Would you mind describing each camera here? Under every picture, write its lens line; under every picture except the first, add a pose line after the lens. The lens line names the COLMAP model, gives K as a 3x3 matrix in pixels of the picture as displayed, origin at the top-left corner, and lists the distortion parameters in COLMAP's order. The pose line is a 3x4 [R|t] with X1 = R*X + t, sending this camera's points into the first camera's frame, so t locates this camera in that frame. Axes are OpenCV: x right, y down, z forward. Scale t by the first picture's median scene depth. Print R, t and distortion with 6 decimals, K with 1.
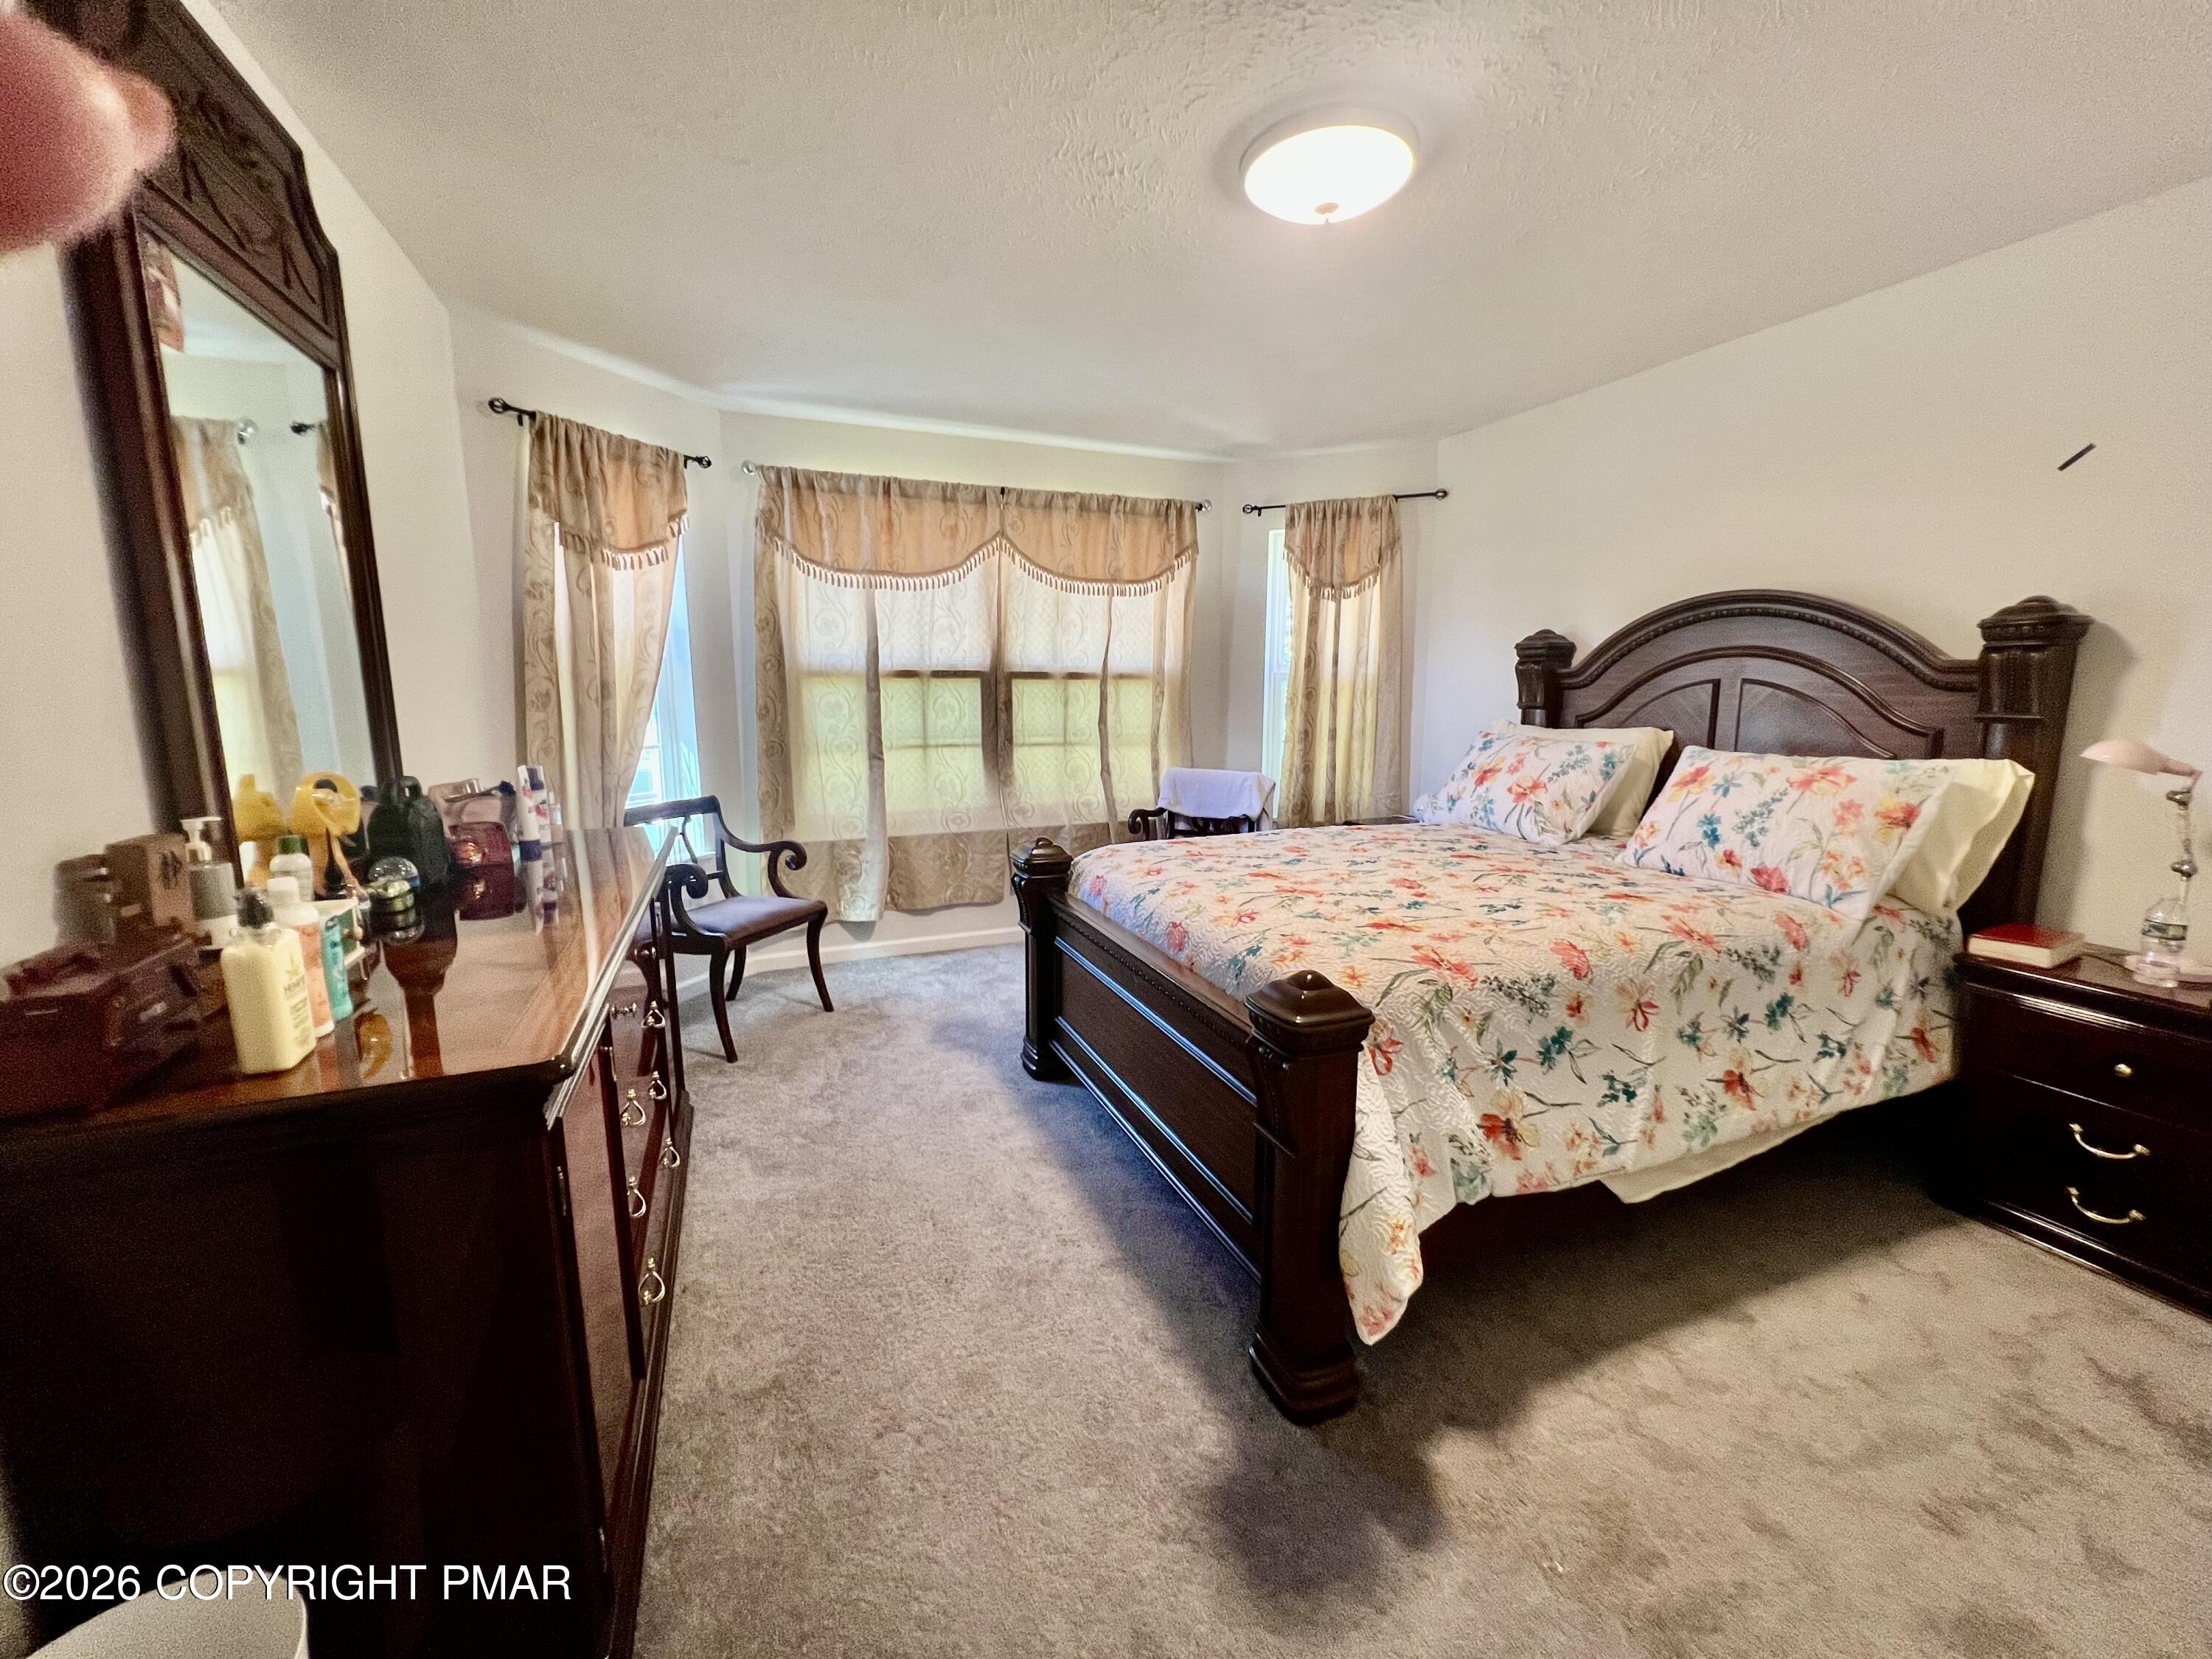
lens RADIAL K [[896.5, 0, 1103.7], [0, 896.5, 828.4], [0, 0, 1]] dist [-0.001584, 0.001009]
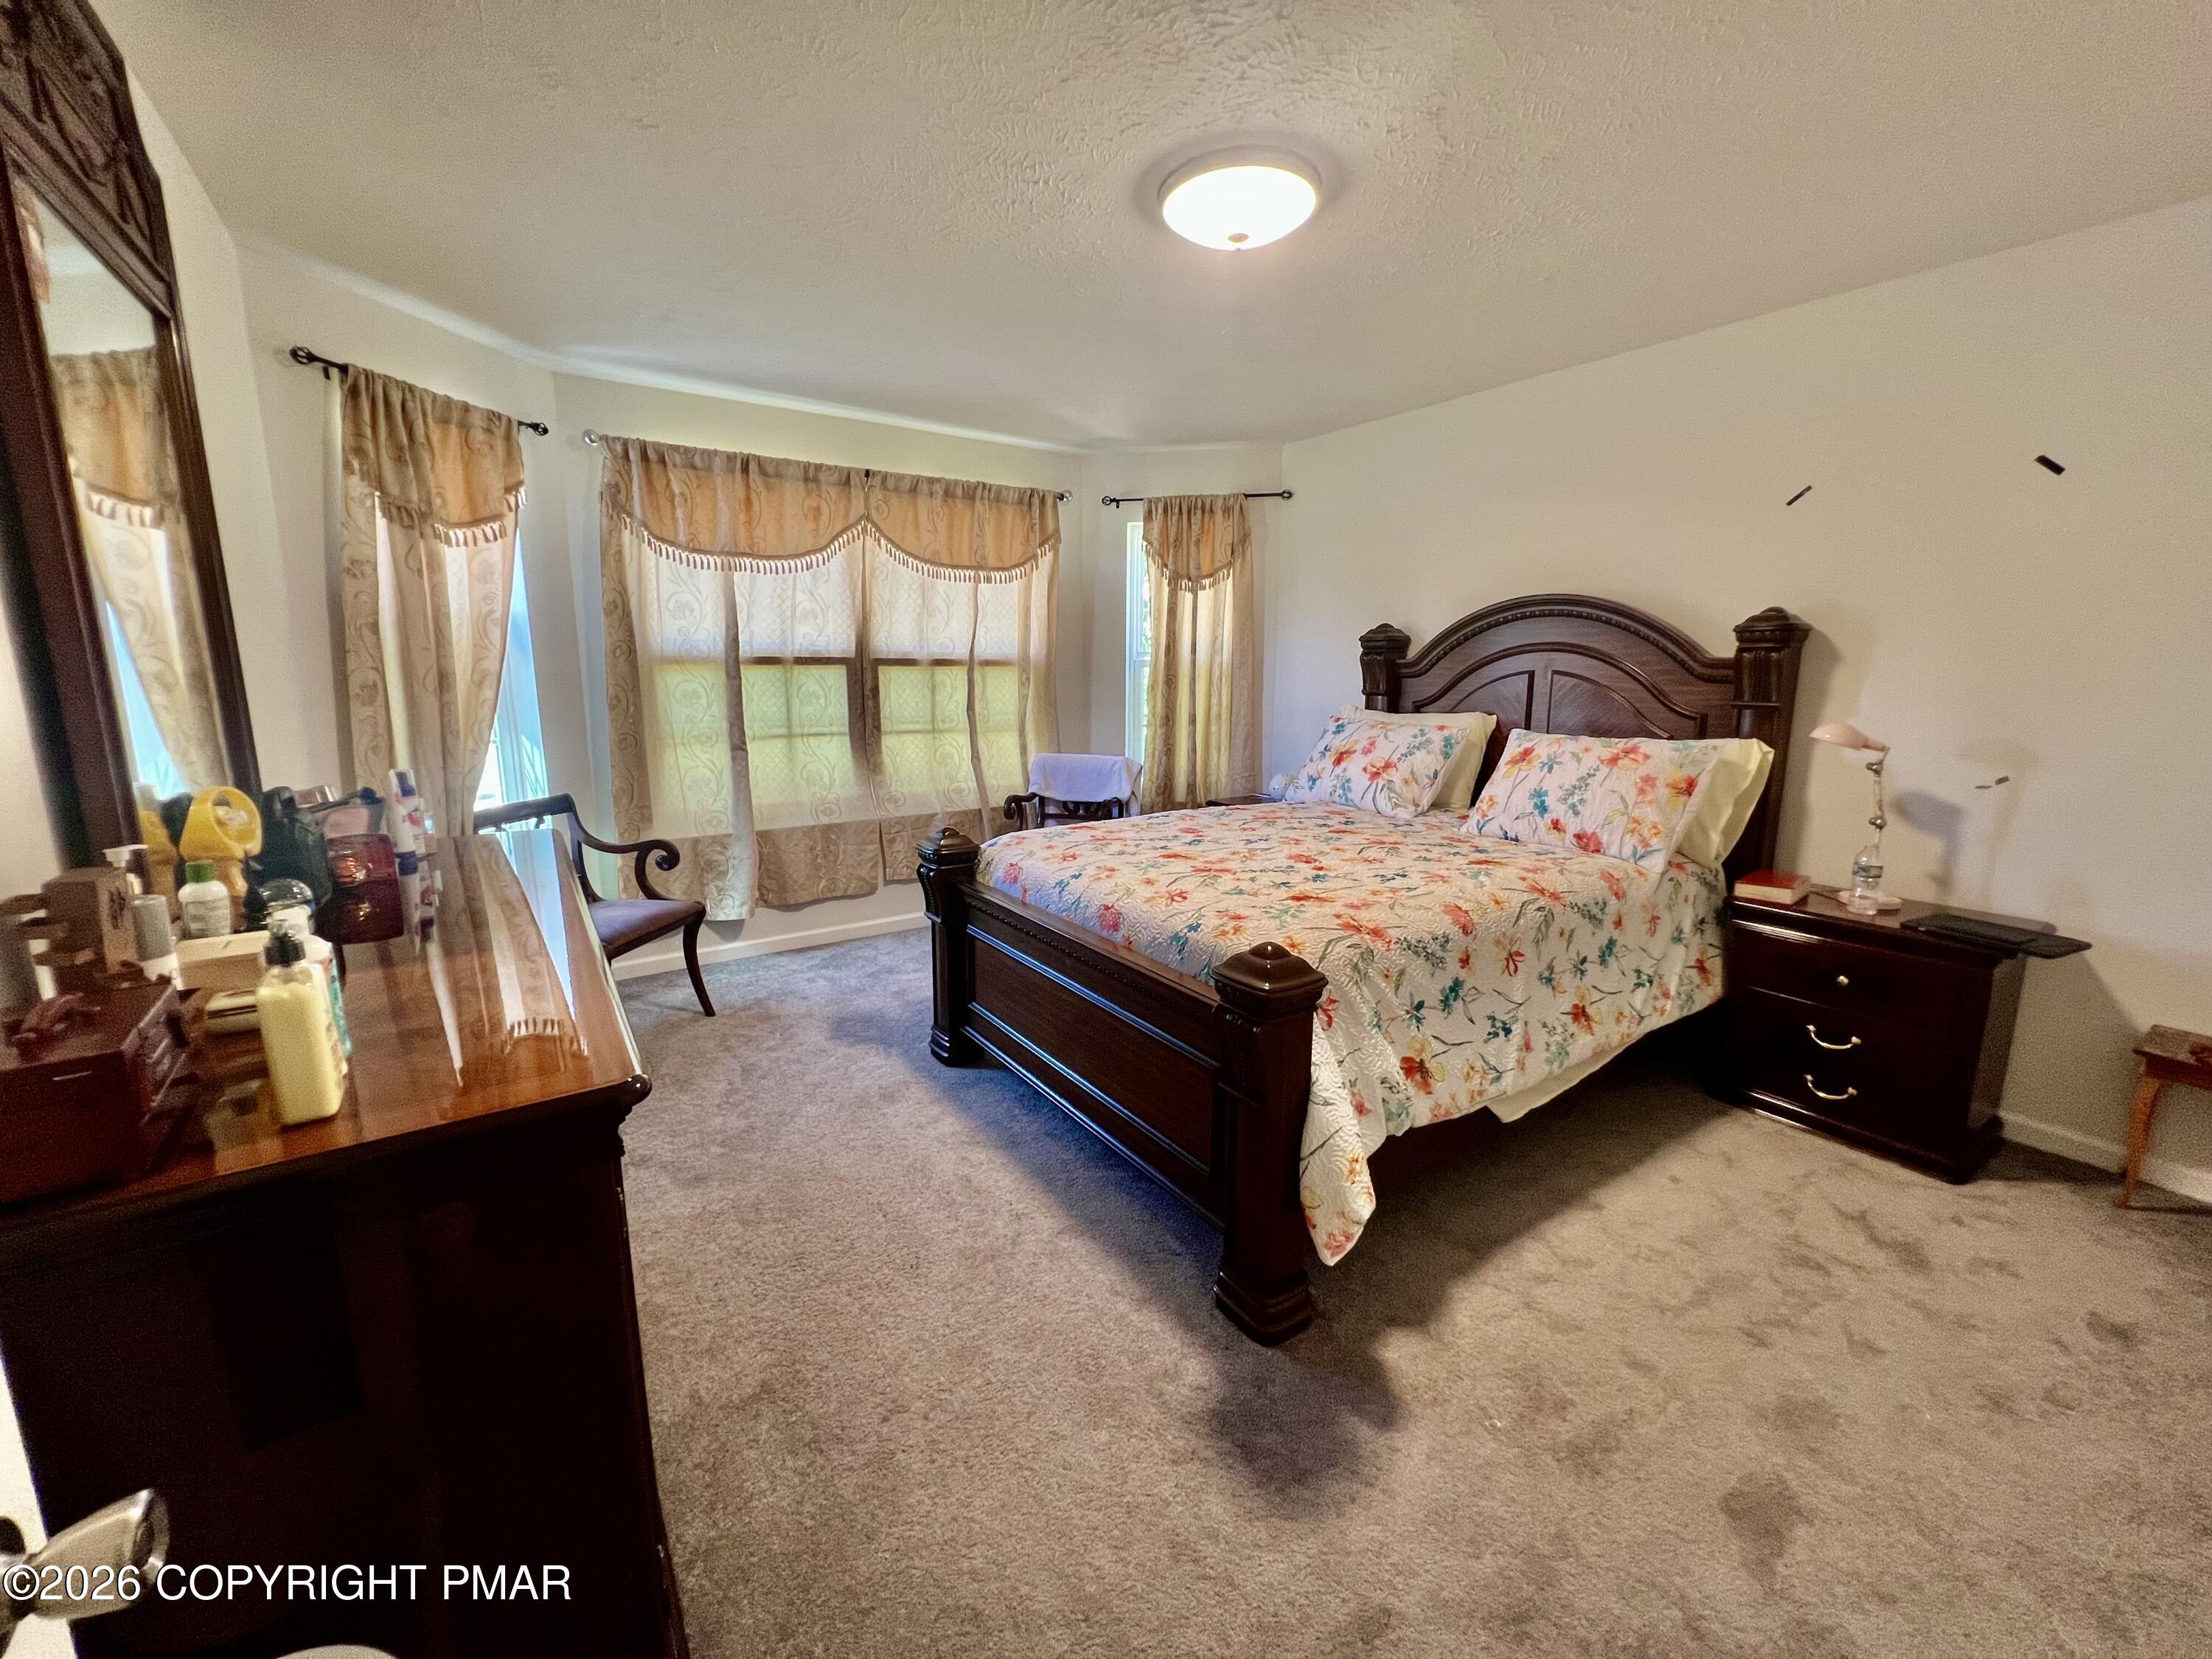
lens RADIAL K [[896.5, 0, 1105.0], [0, 896.5, 827.9], [0, 0, 1]] dist [-0.001584, 0.001009]
pose [[0.977861, -0.035132, 0.206284, -0.137202], [0.030586, 0.999215, 0.025190, -0.012590], [-0.207007, -0.018323, 0.978168, -0.031730]]
